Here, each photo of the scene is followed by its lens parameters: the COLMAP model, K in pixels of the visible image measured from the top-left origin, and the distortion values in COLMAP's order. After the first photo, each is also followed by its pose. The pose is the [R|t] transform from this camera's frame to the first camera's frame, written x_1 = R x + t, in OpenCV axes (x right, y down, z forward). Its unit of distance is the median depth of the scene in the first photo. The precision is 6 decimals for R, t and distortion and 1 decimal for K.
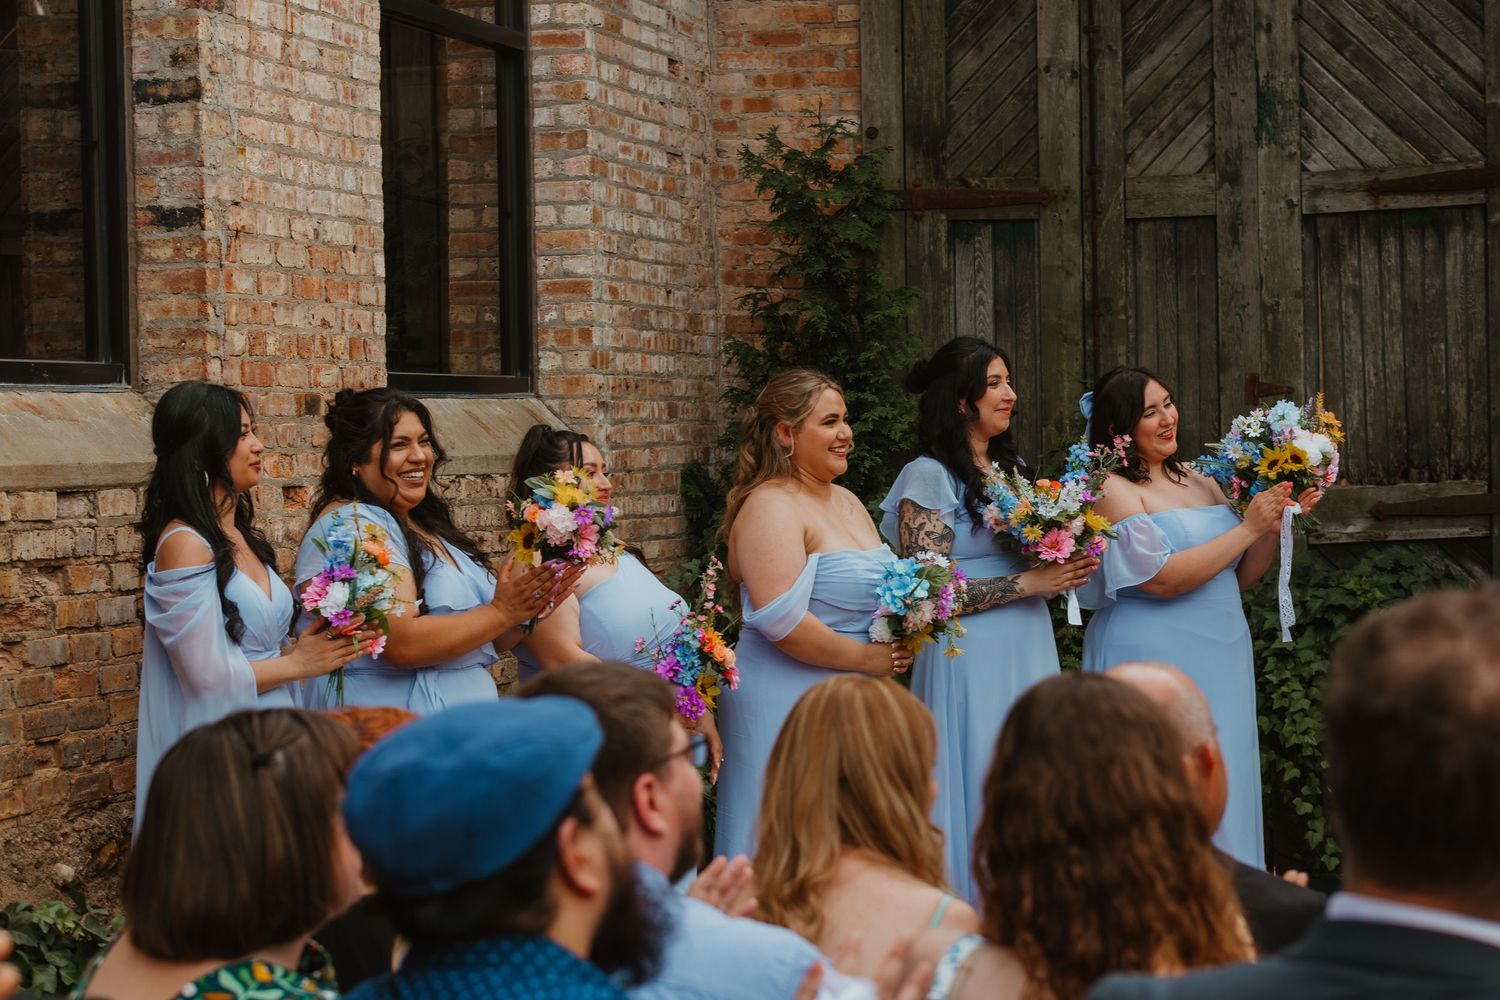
lens RADIAL K [[3824.3, 0, 750.0], [0, 3824.3, 500.0], [0, 0, 1]] dist [0.008146, 0.203356]
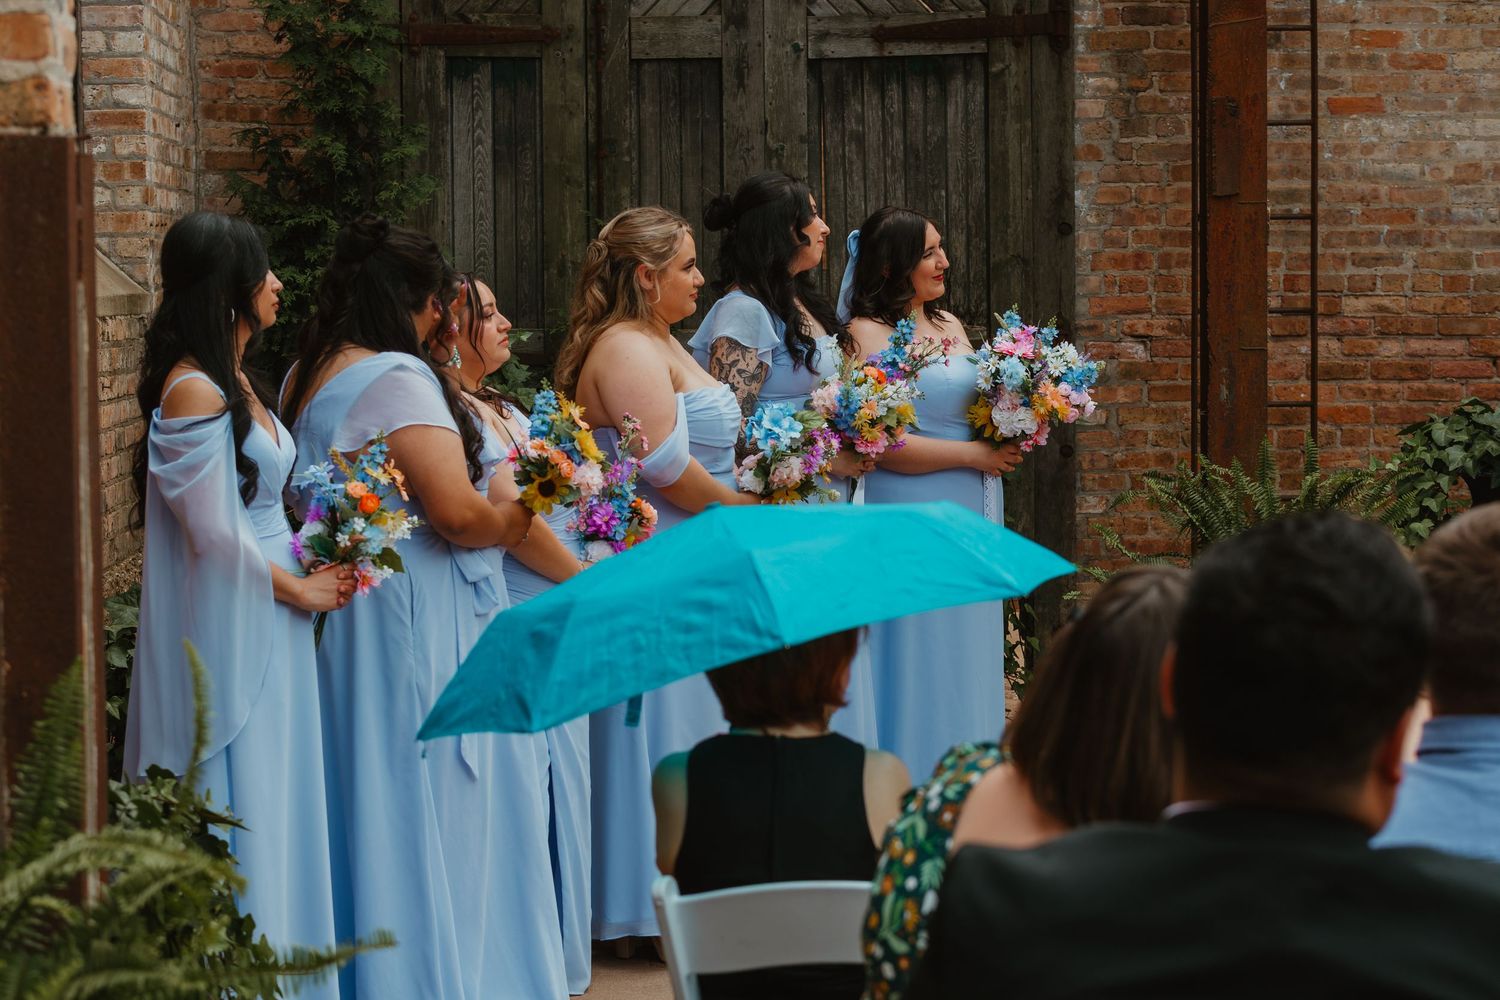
lens RADIAL K [[3863.3, 0, 807.6], [0, 3863.3, 499.3], [0, 0, 1]] dist [-0.118680, 1.351030]
pose [[0.953502, -0.010491, 0.301205, -0.160318], [-0.001317, 0.999239, 0.038972, 0.000951], [-0.301385, -0.037557, 0.952763, 0.035853]]
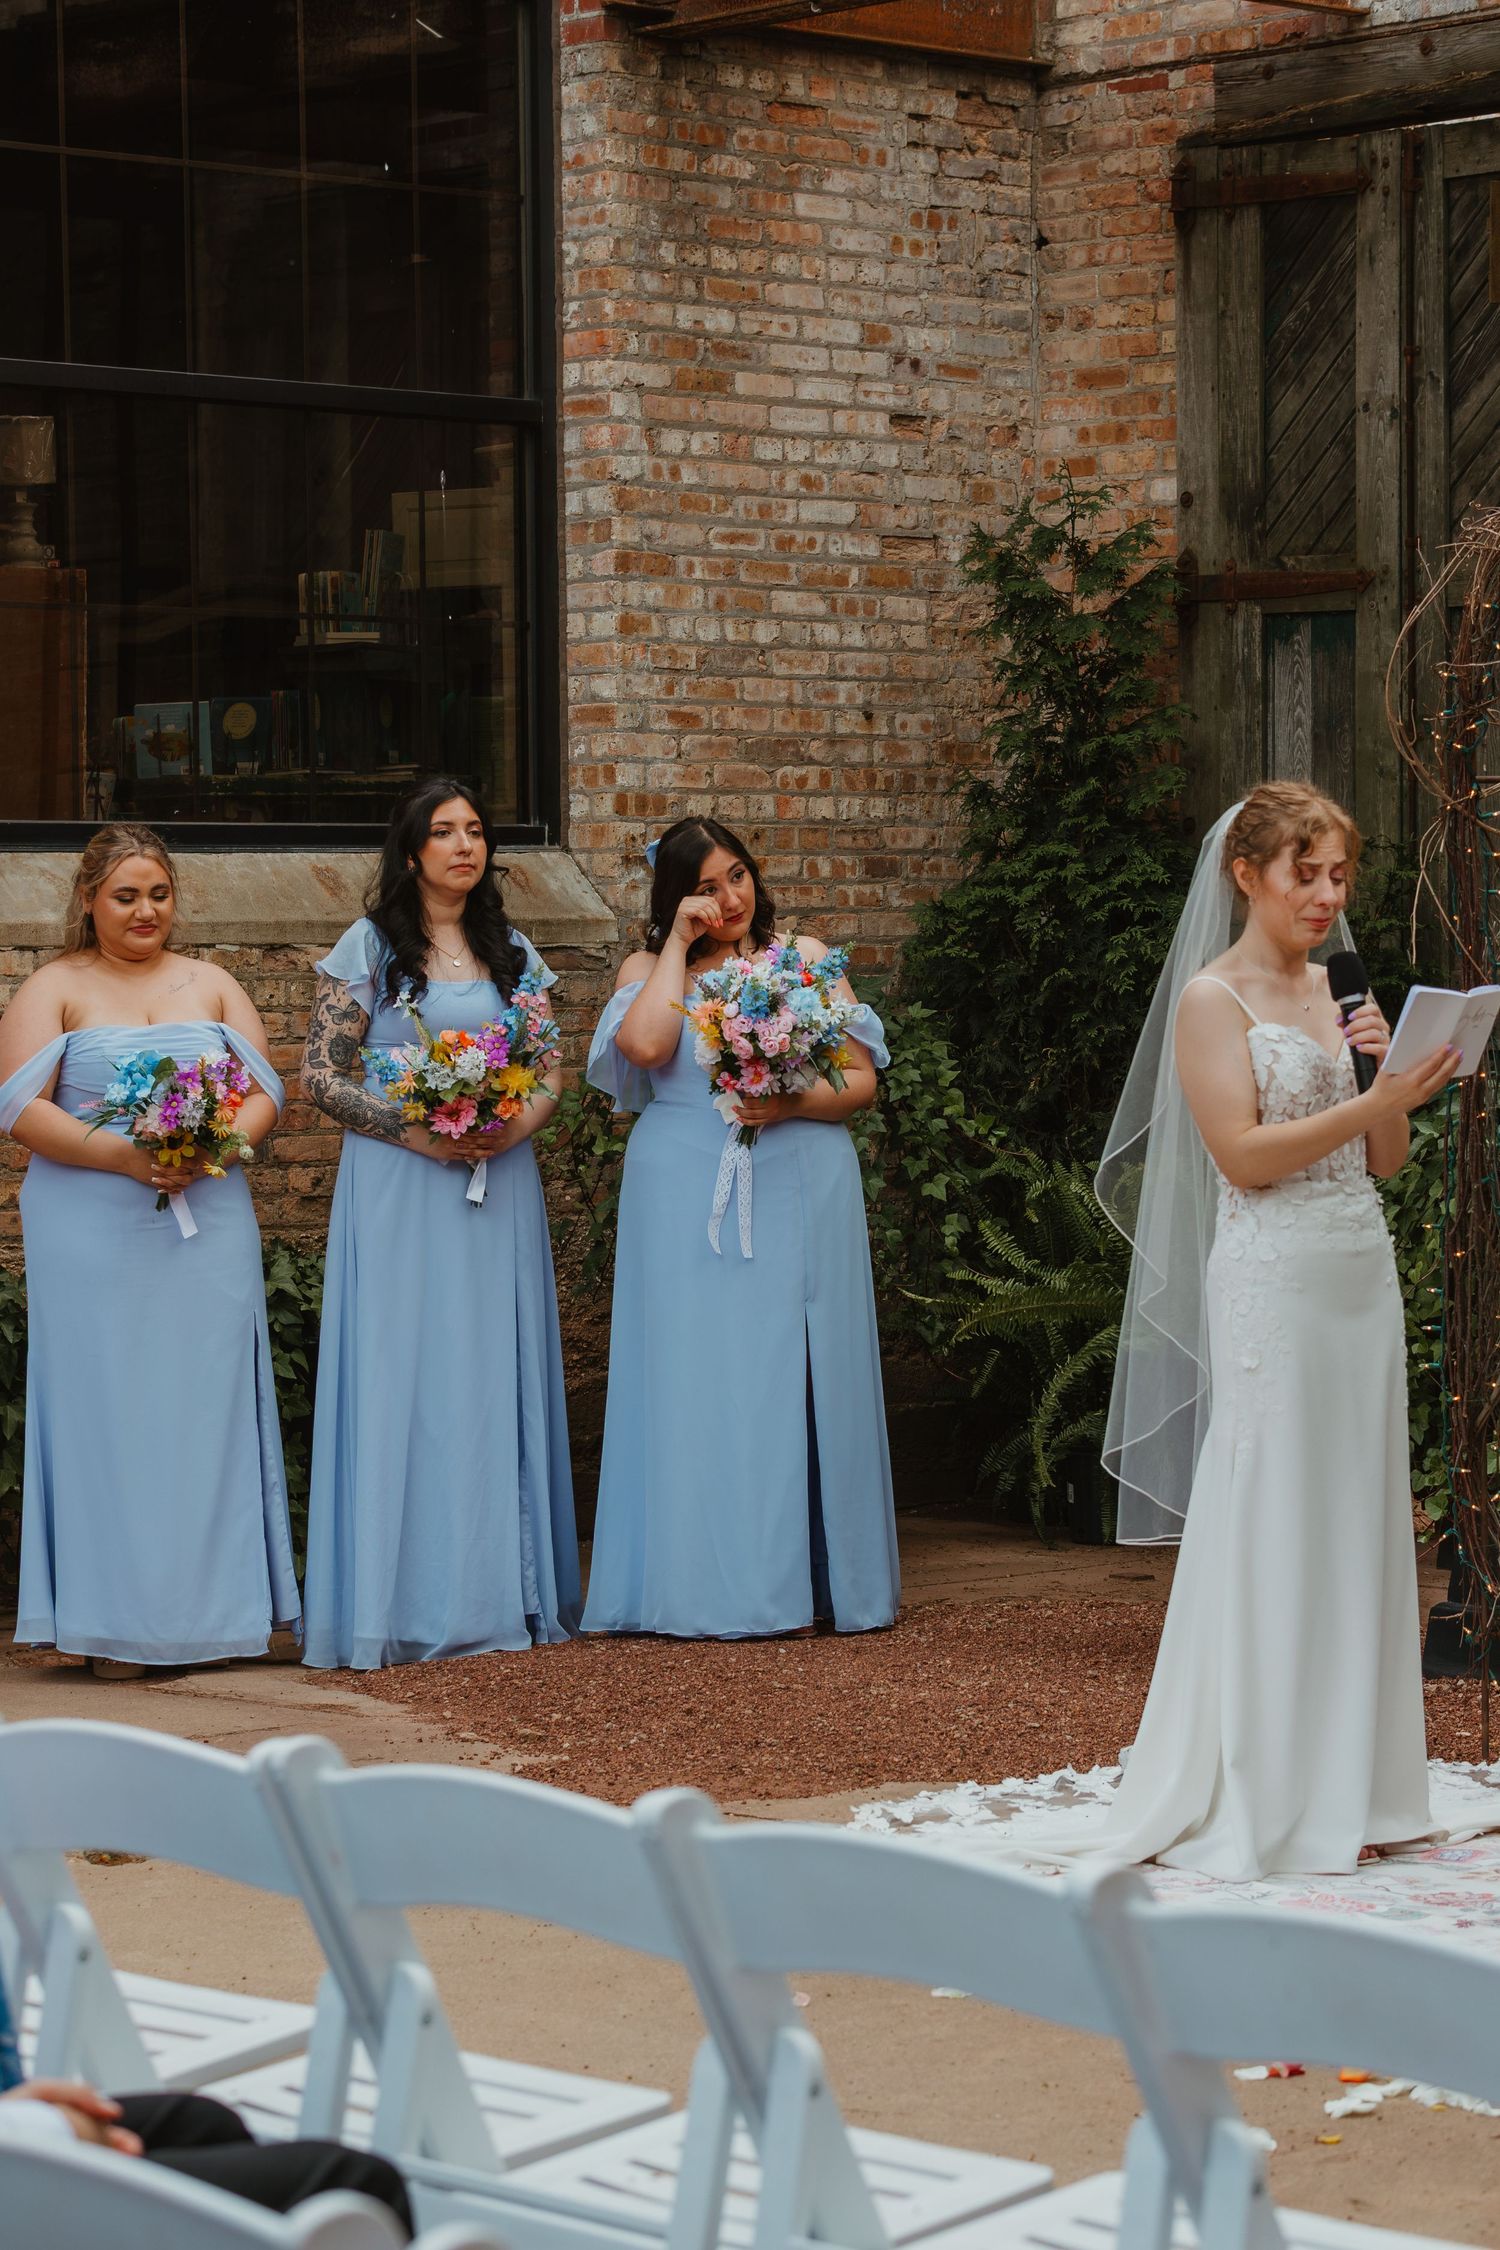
lens RADIAL K [[5819.8, 0, 750.0], [0, 5819.8, 1125.0], [0, 0, 1]] dist [0.018273, 0.321395]
pose [[0.849042, 0.025014, -0.527733, 0.583315], [-0.013987, 0.999593, 0.024876, -0.000099], [0.528140, -0.013740, 0.849046, -0.022724]]
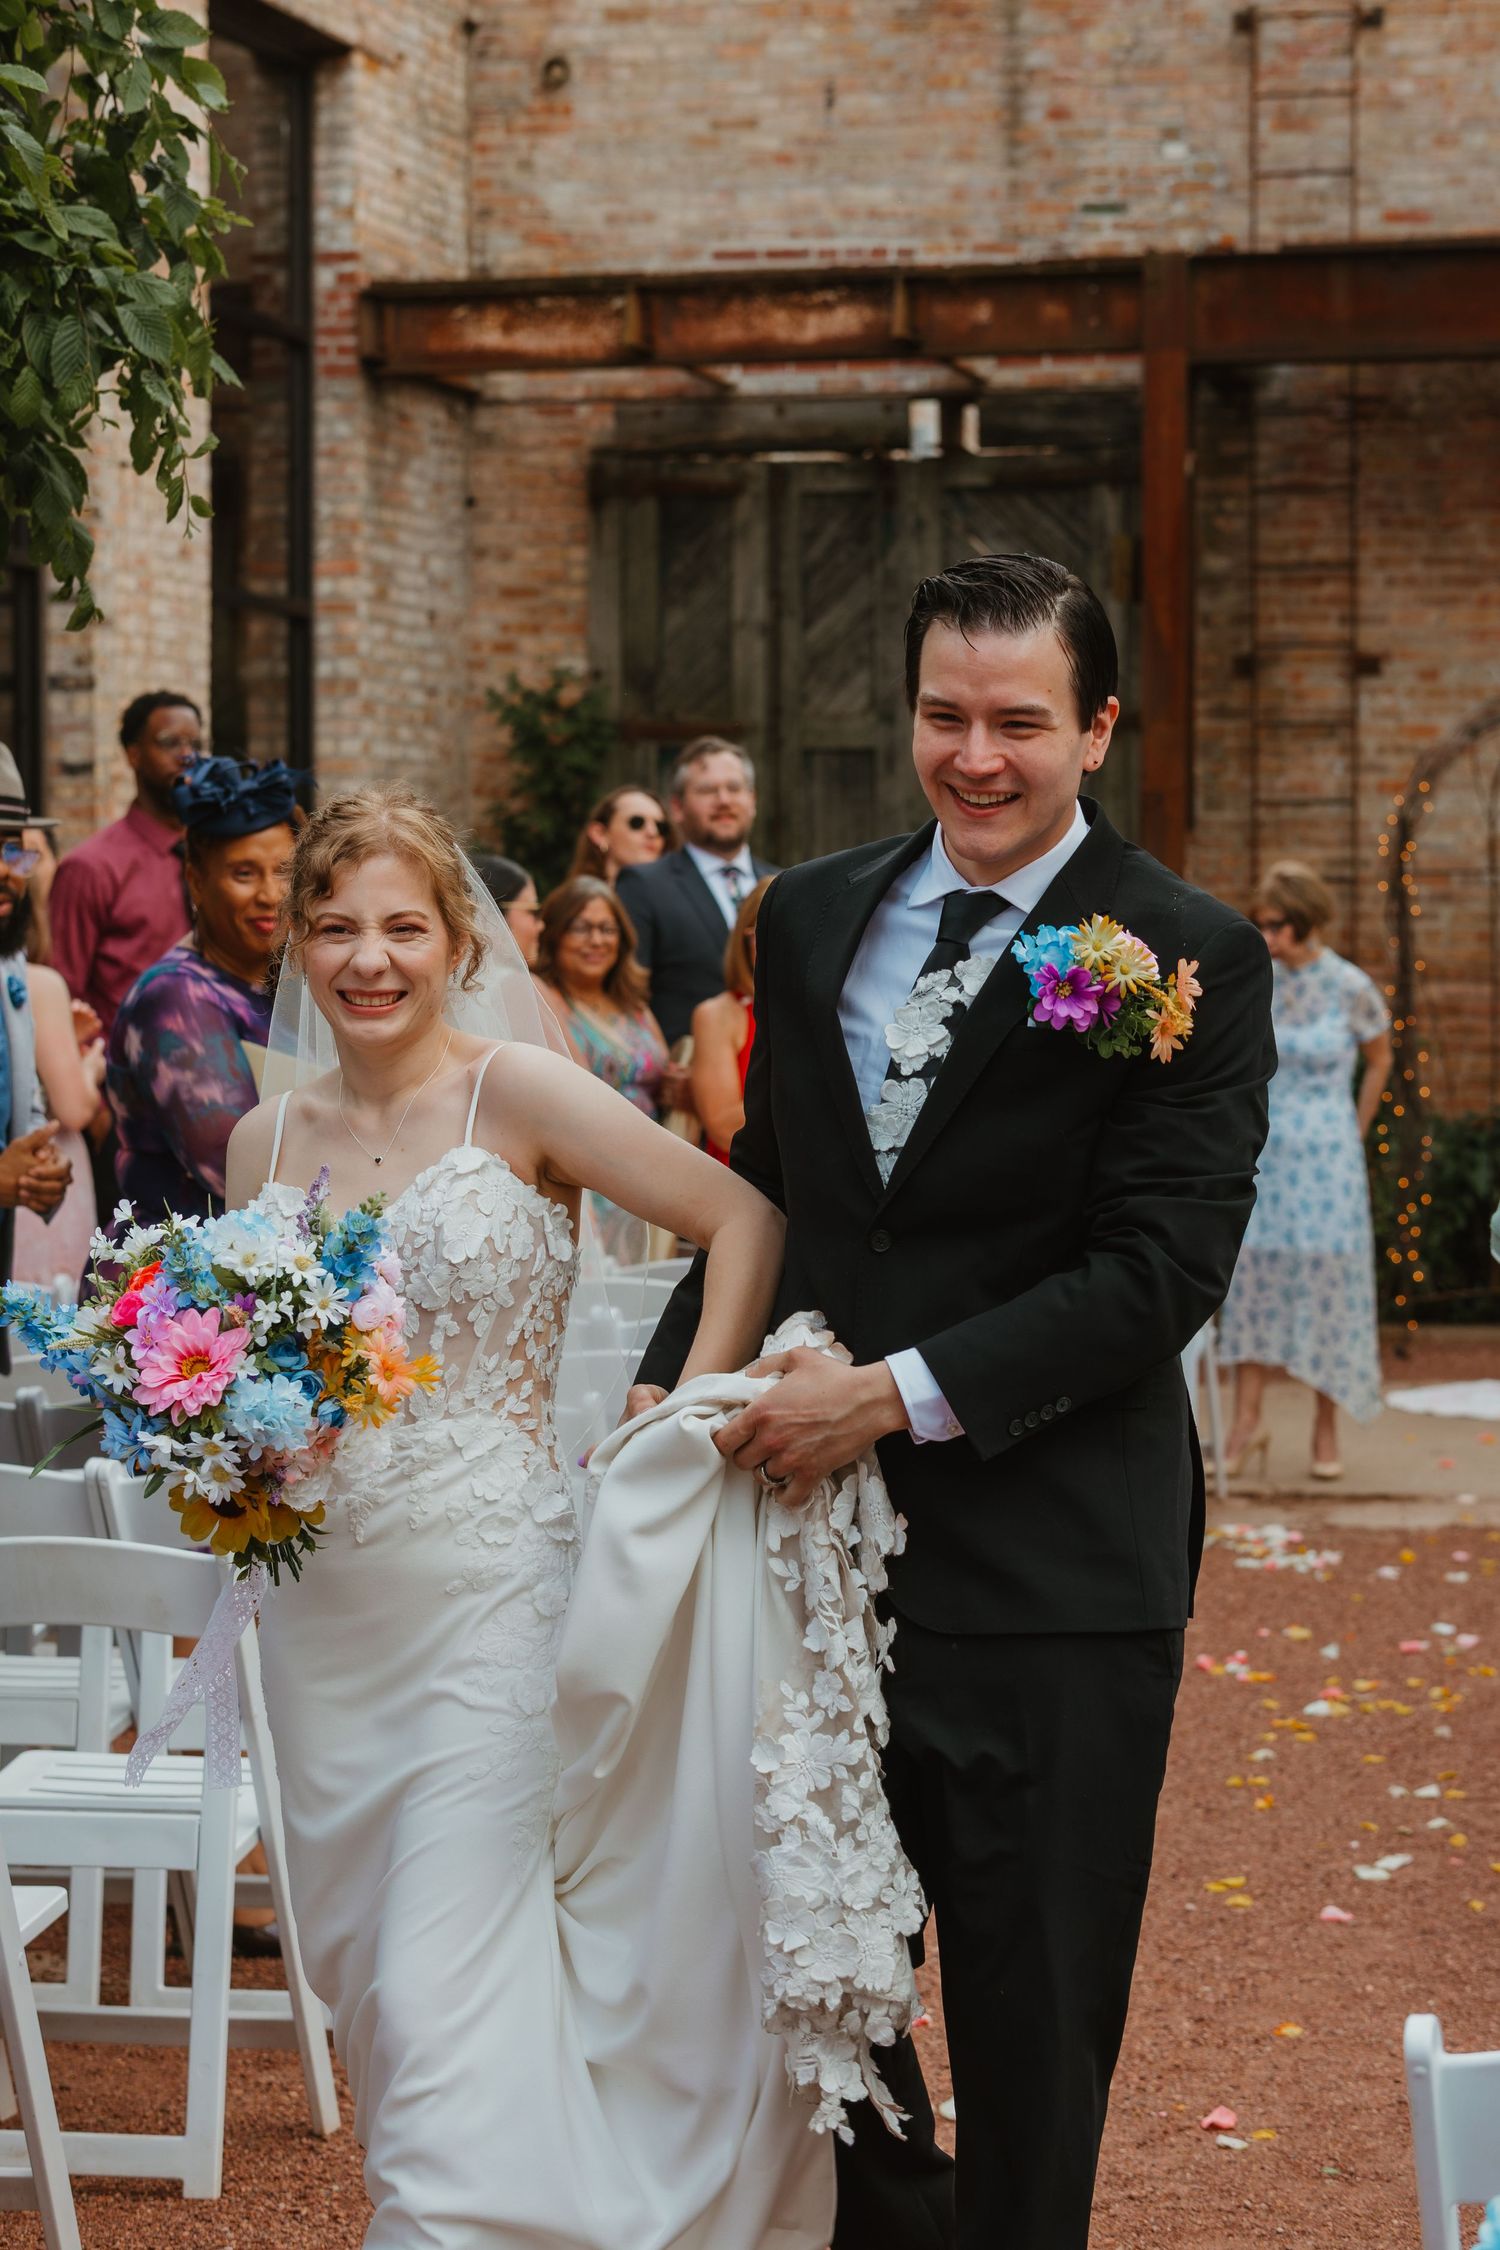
lens RADIAL K [[5812.9, 0, 750.0], [0, 5812.9, 1125.0], [0, 0, 1]] dist [-0.042688, 1.833297]
pose [[0.999621, 0.014877, 0.023172, 0.040940], [-0.015272, 0.999740, 0.016949, 0.014877], [-0.022914, -0.017296, 0.999588, -0.859590]]
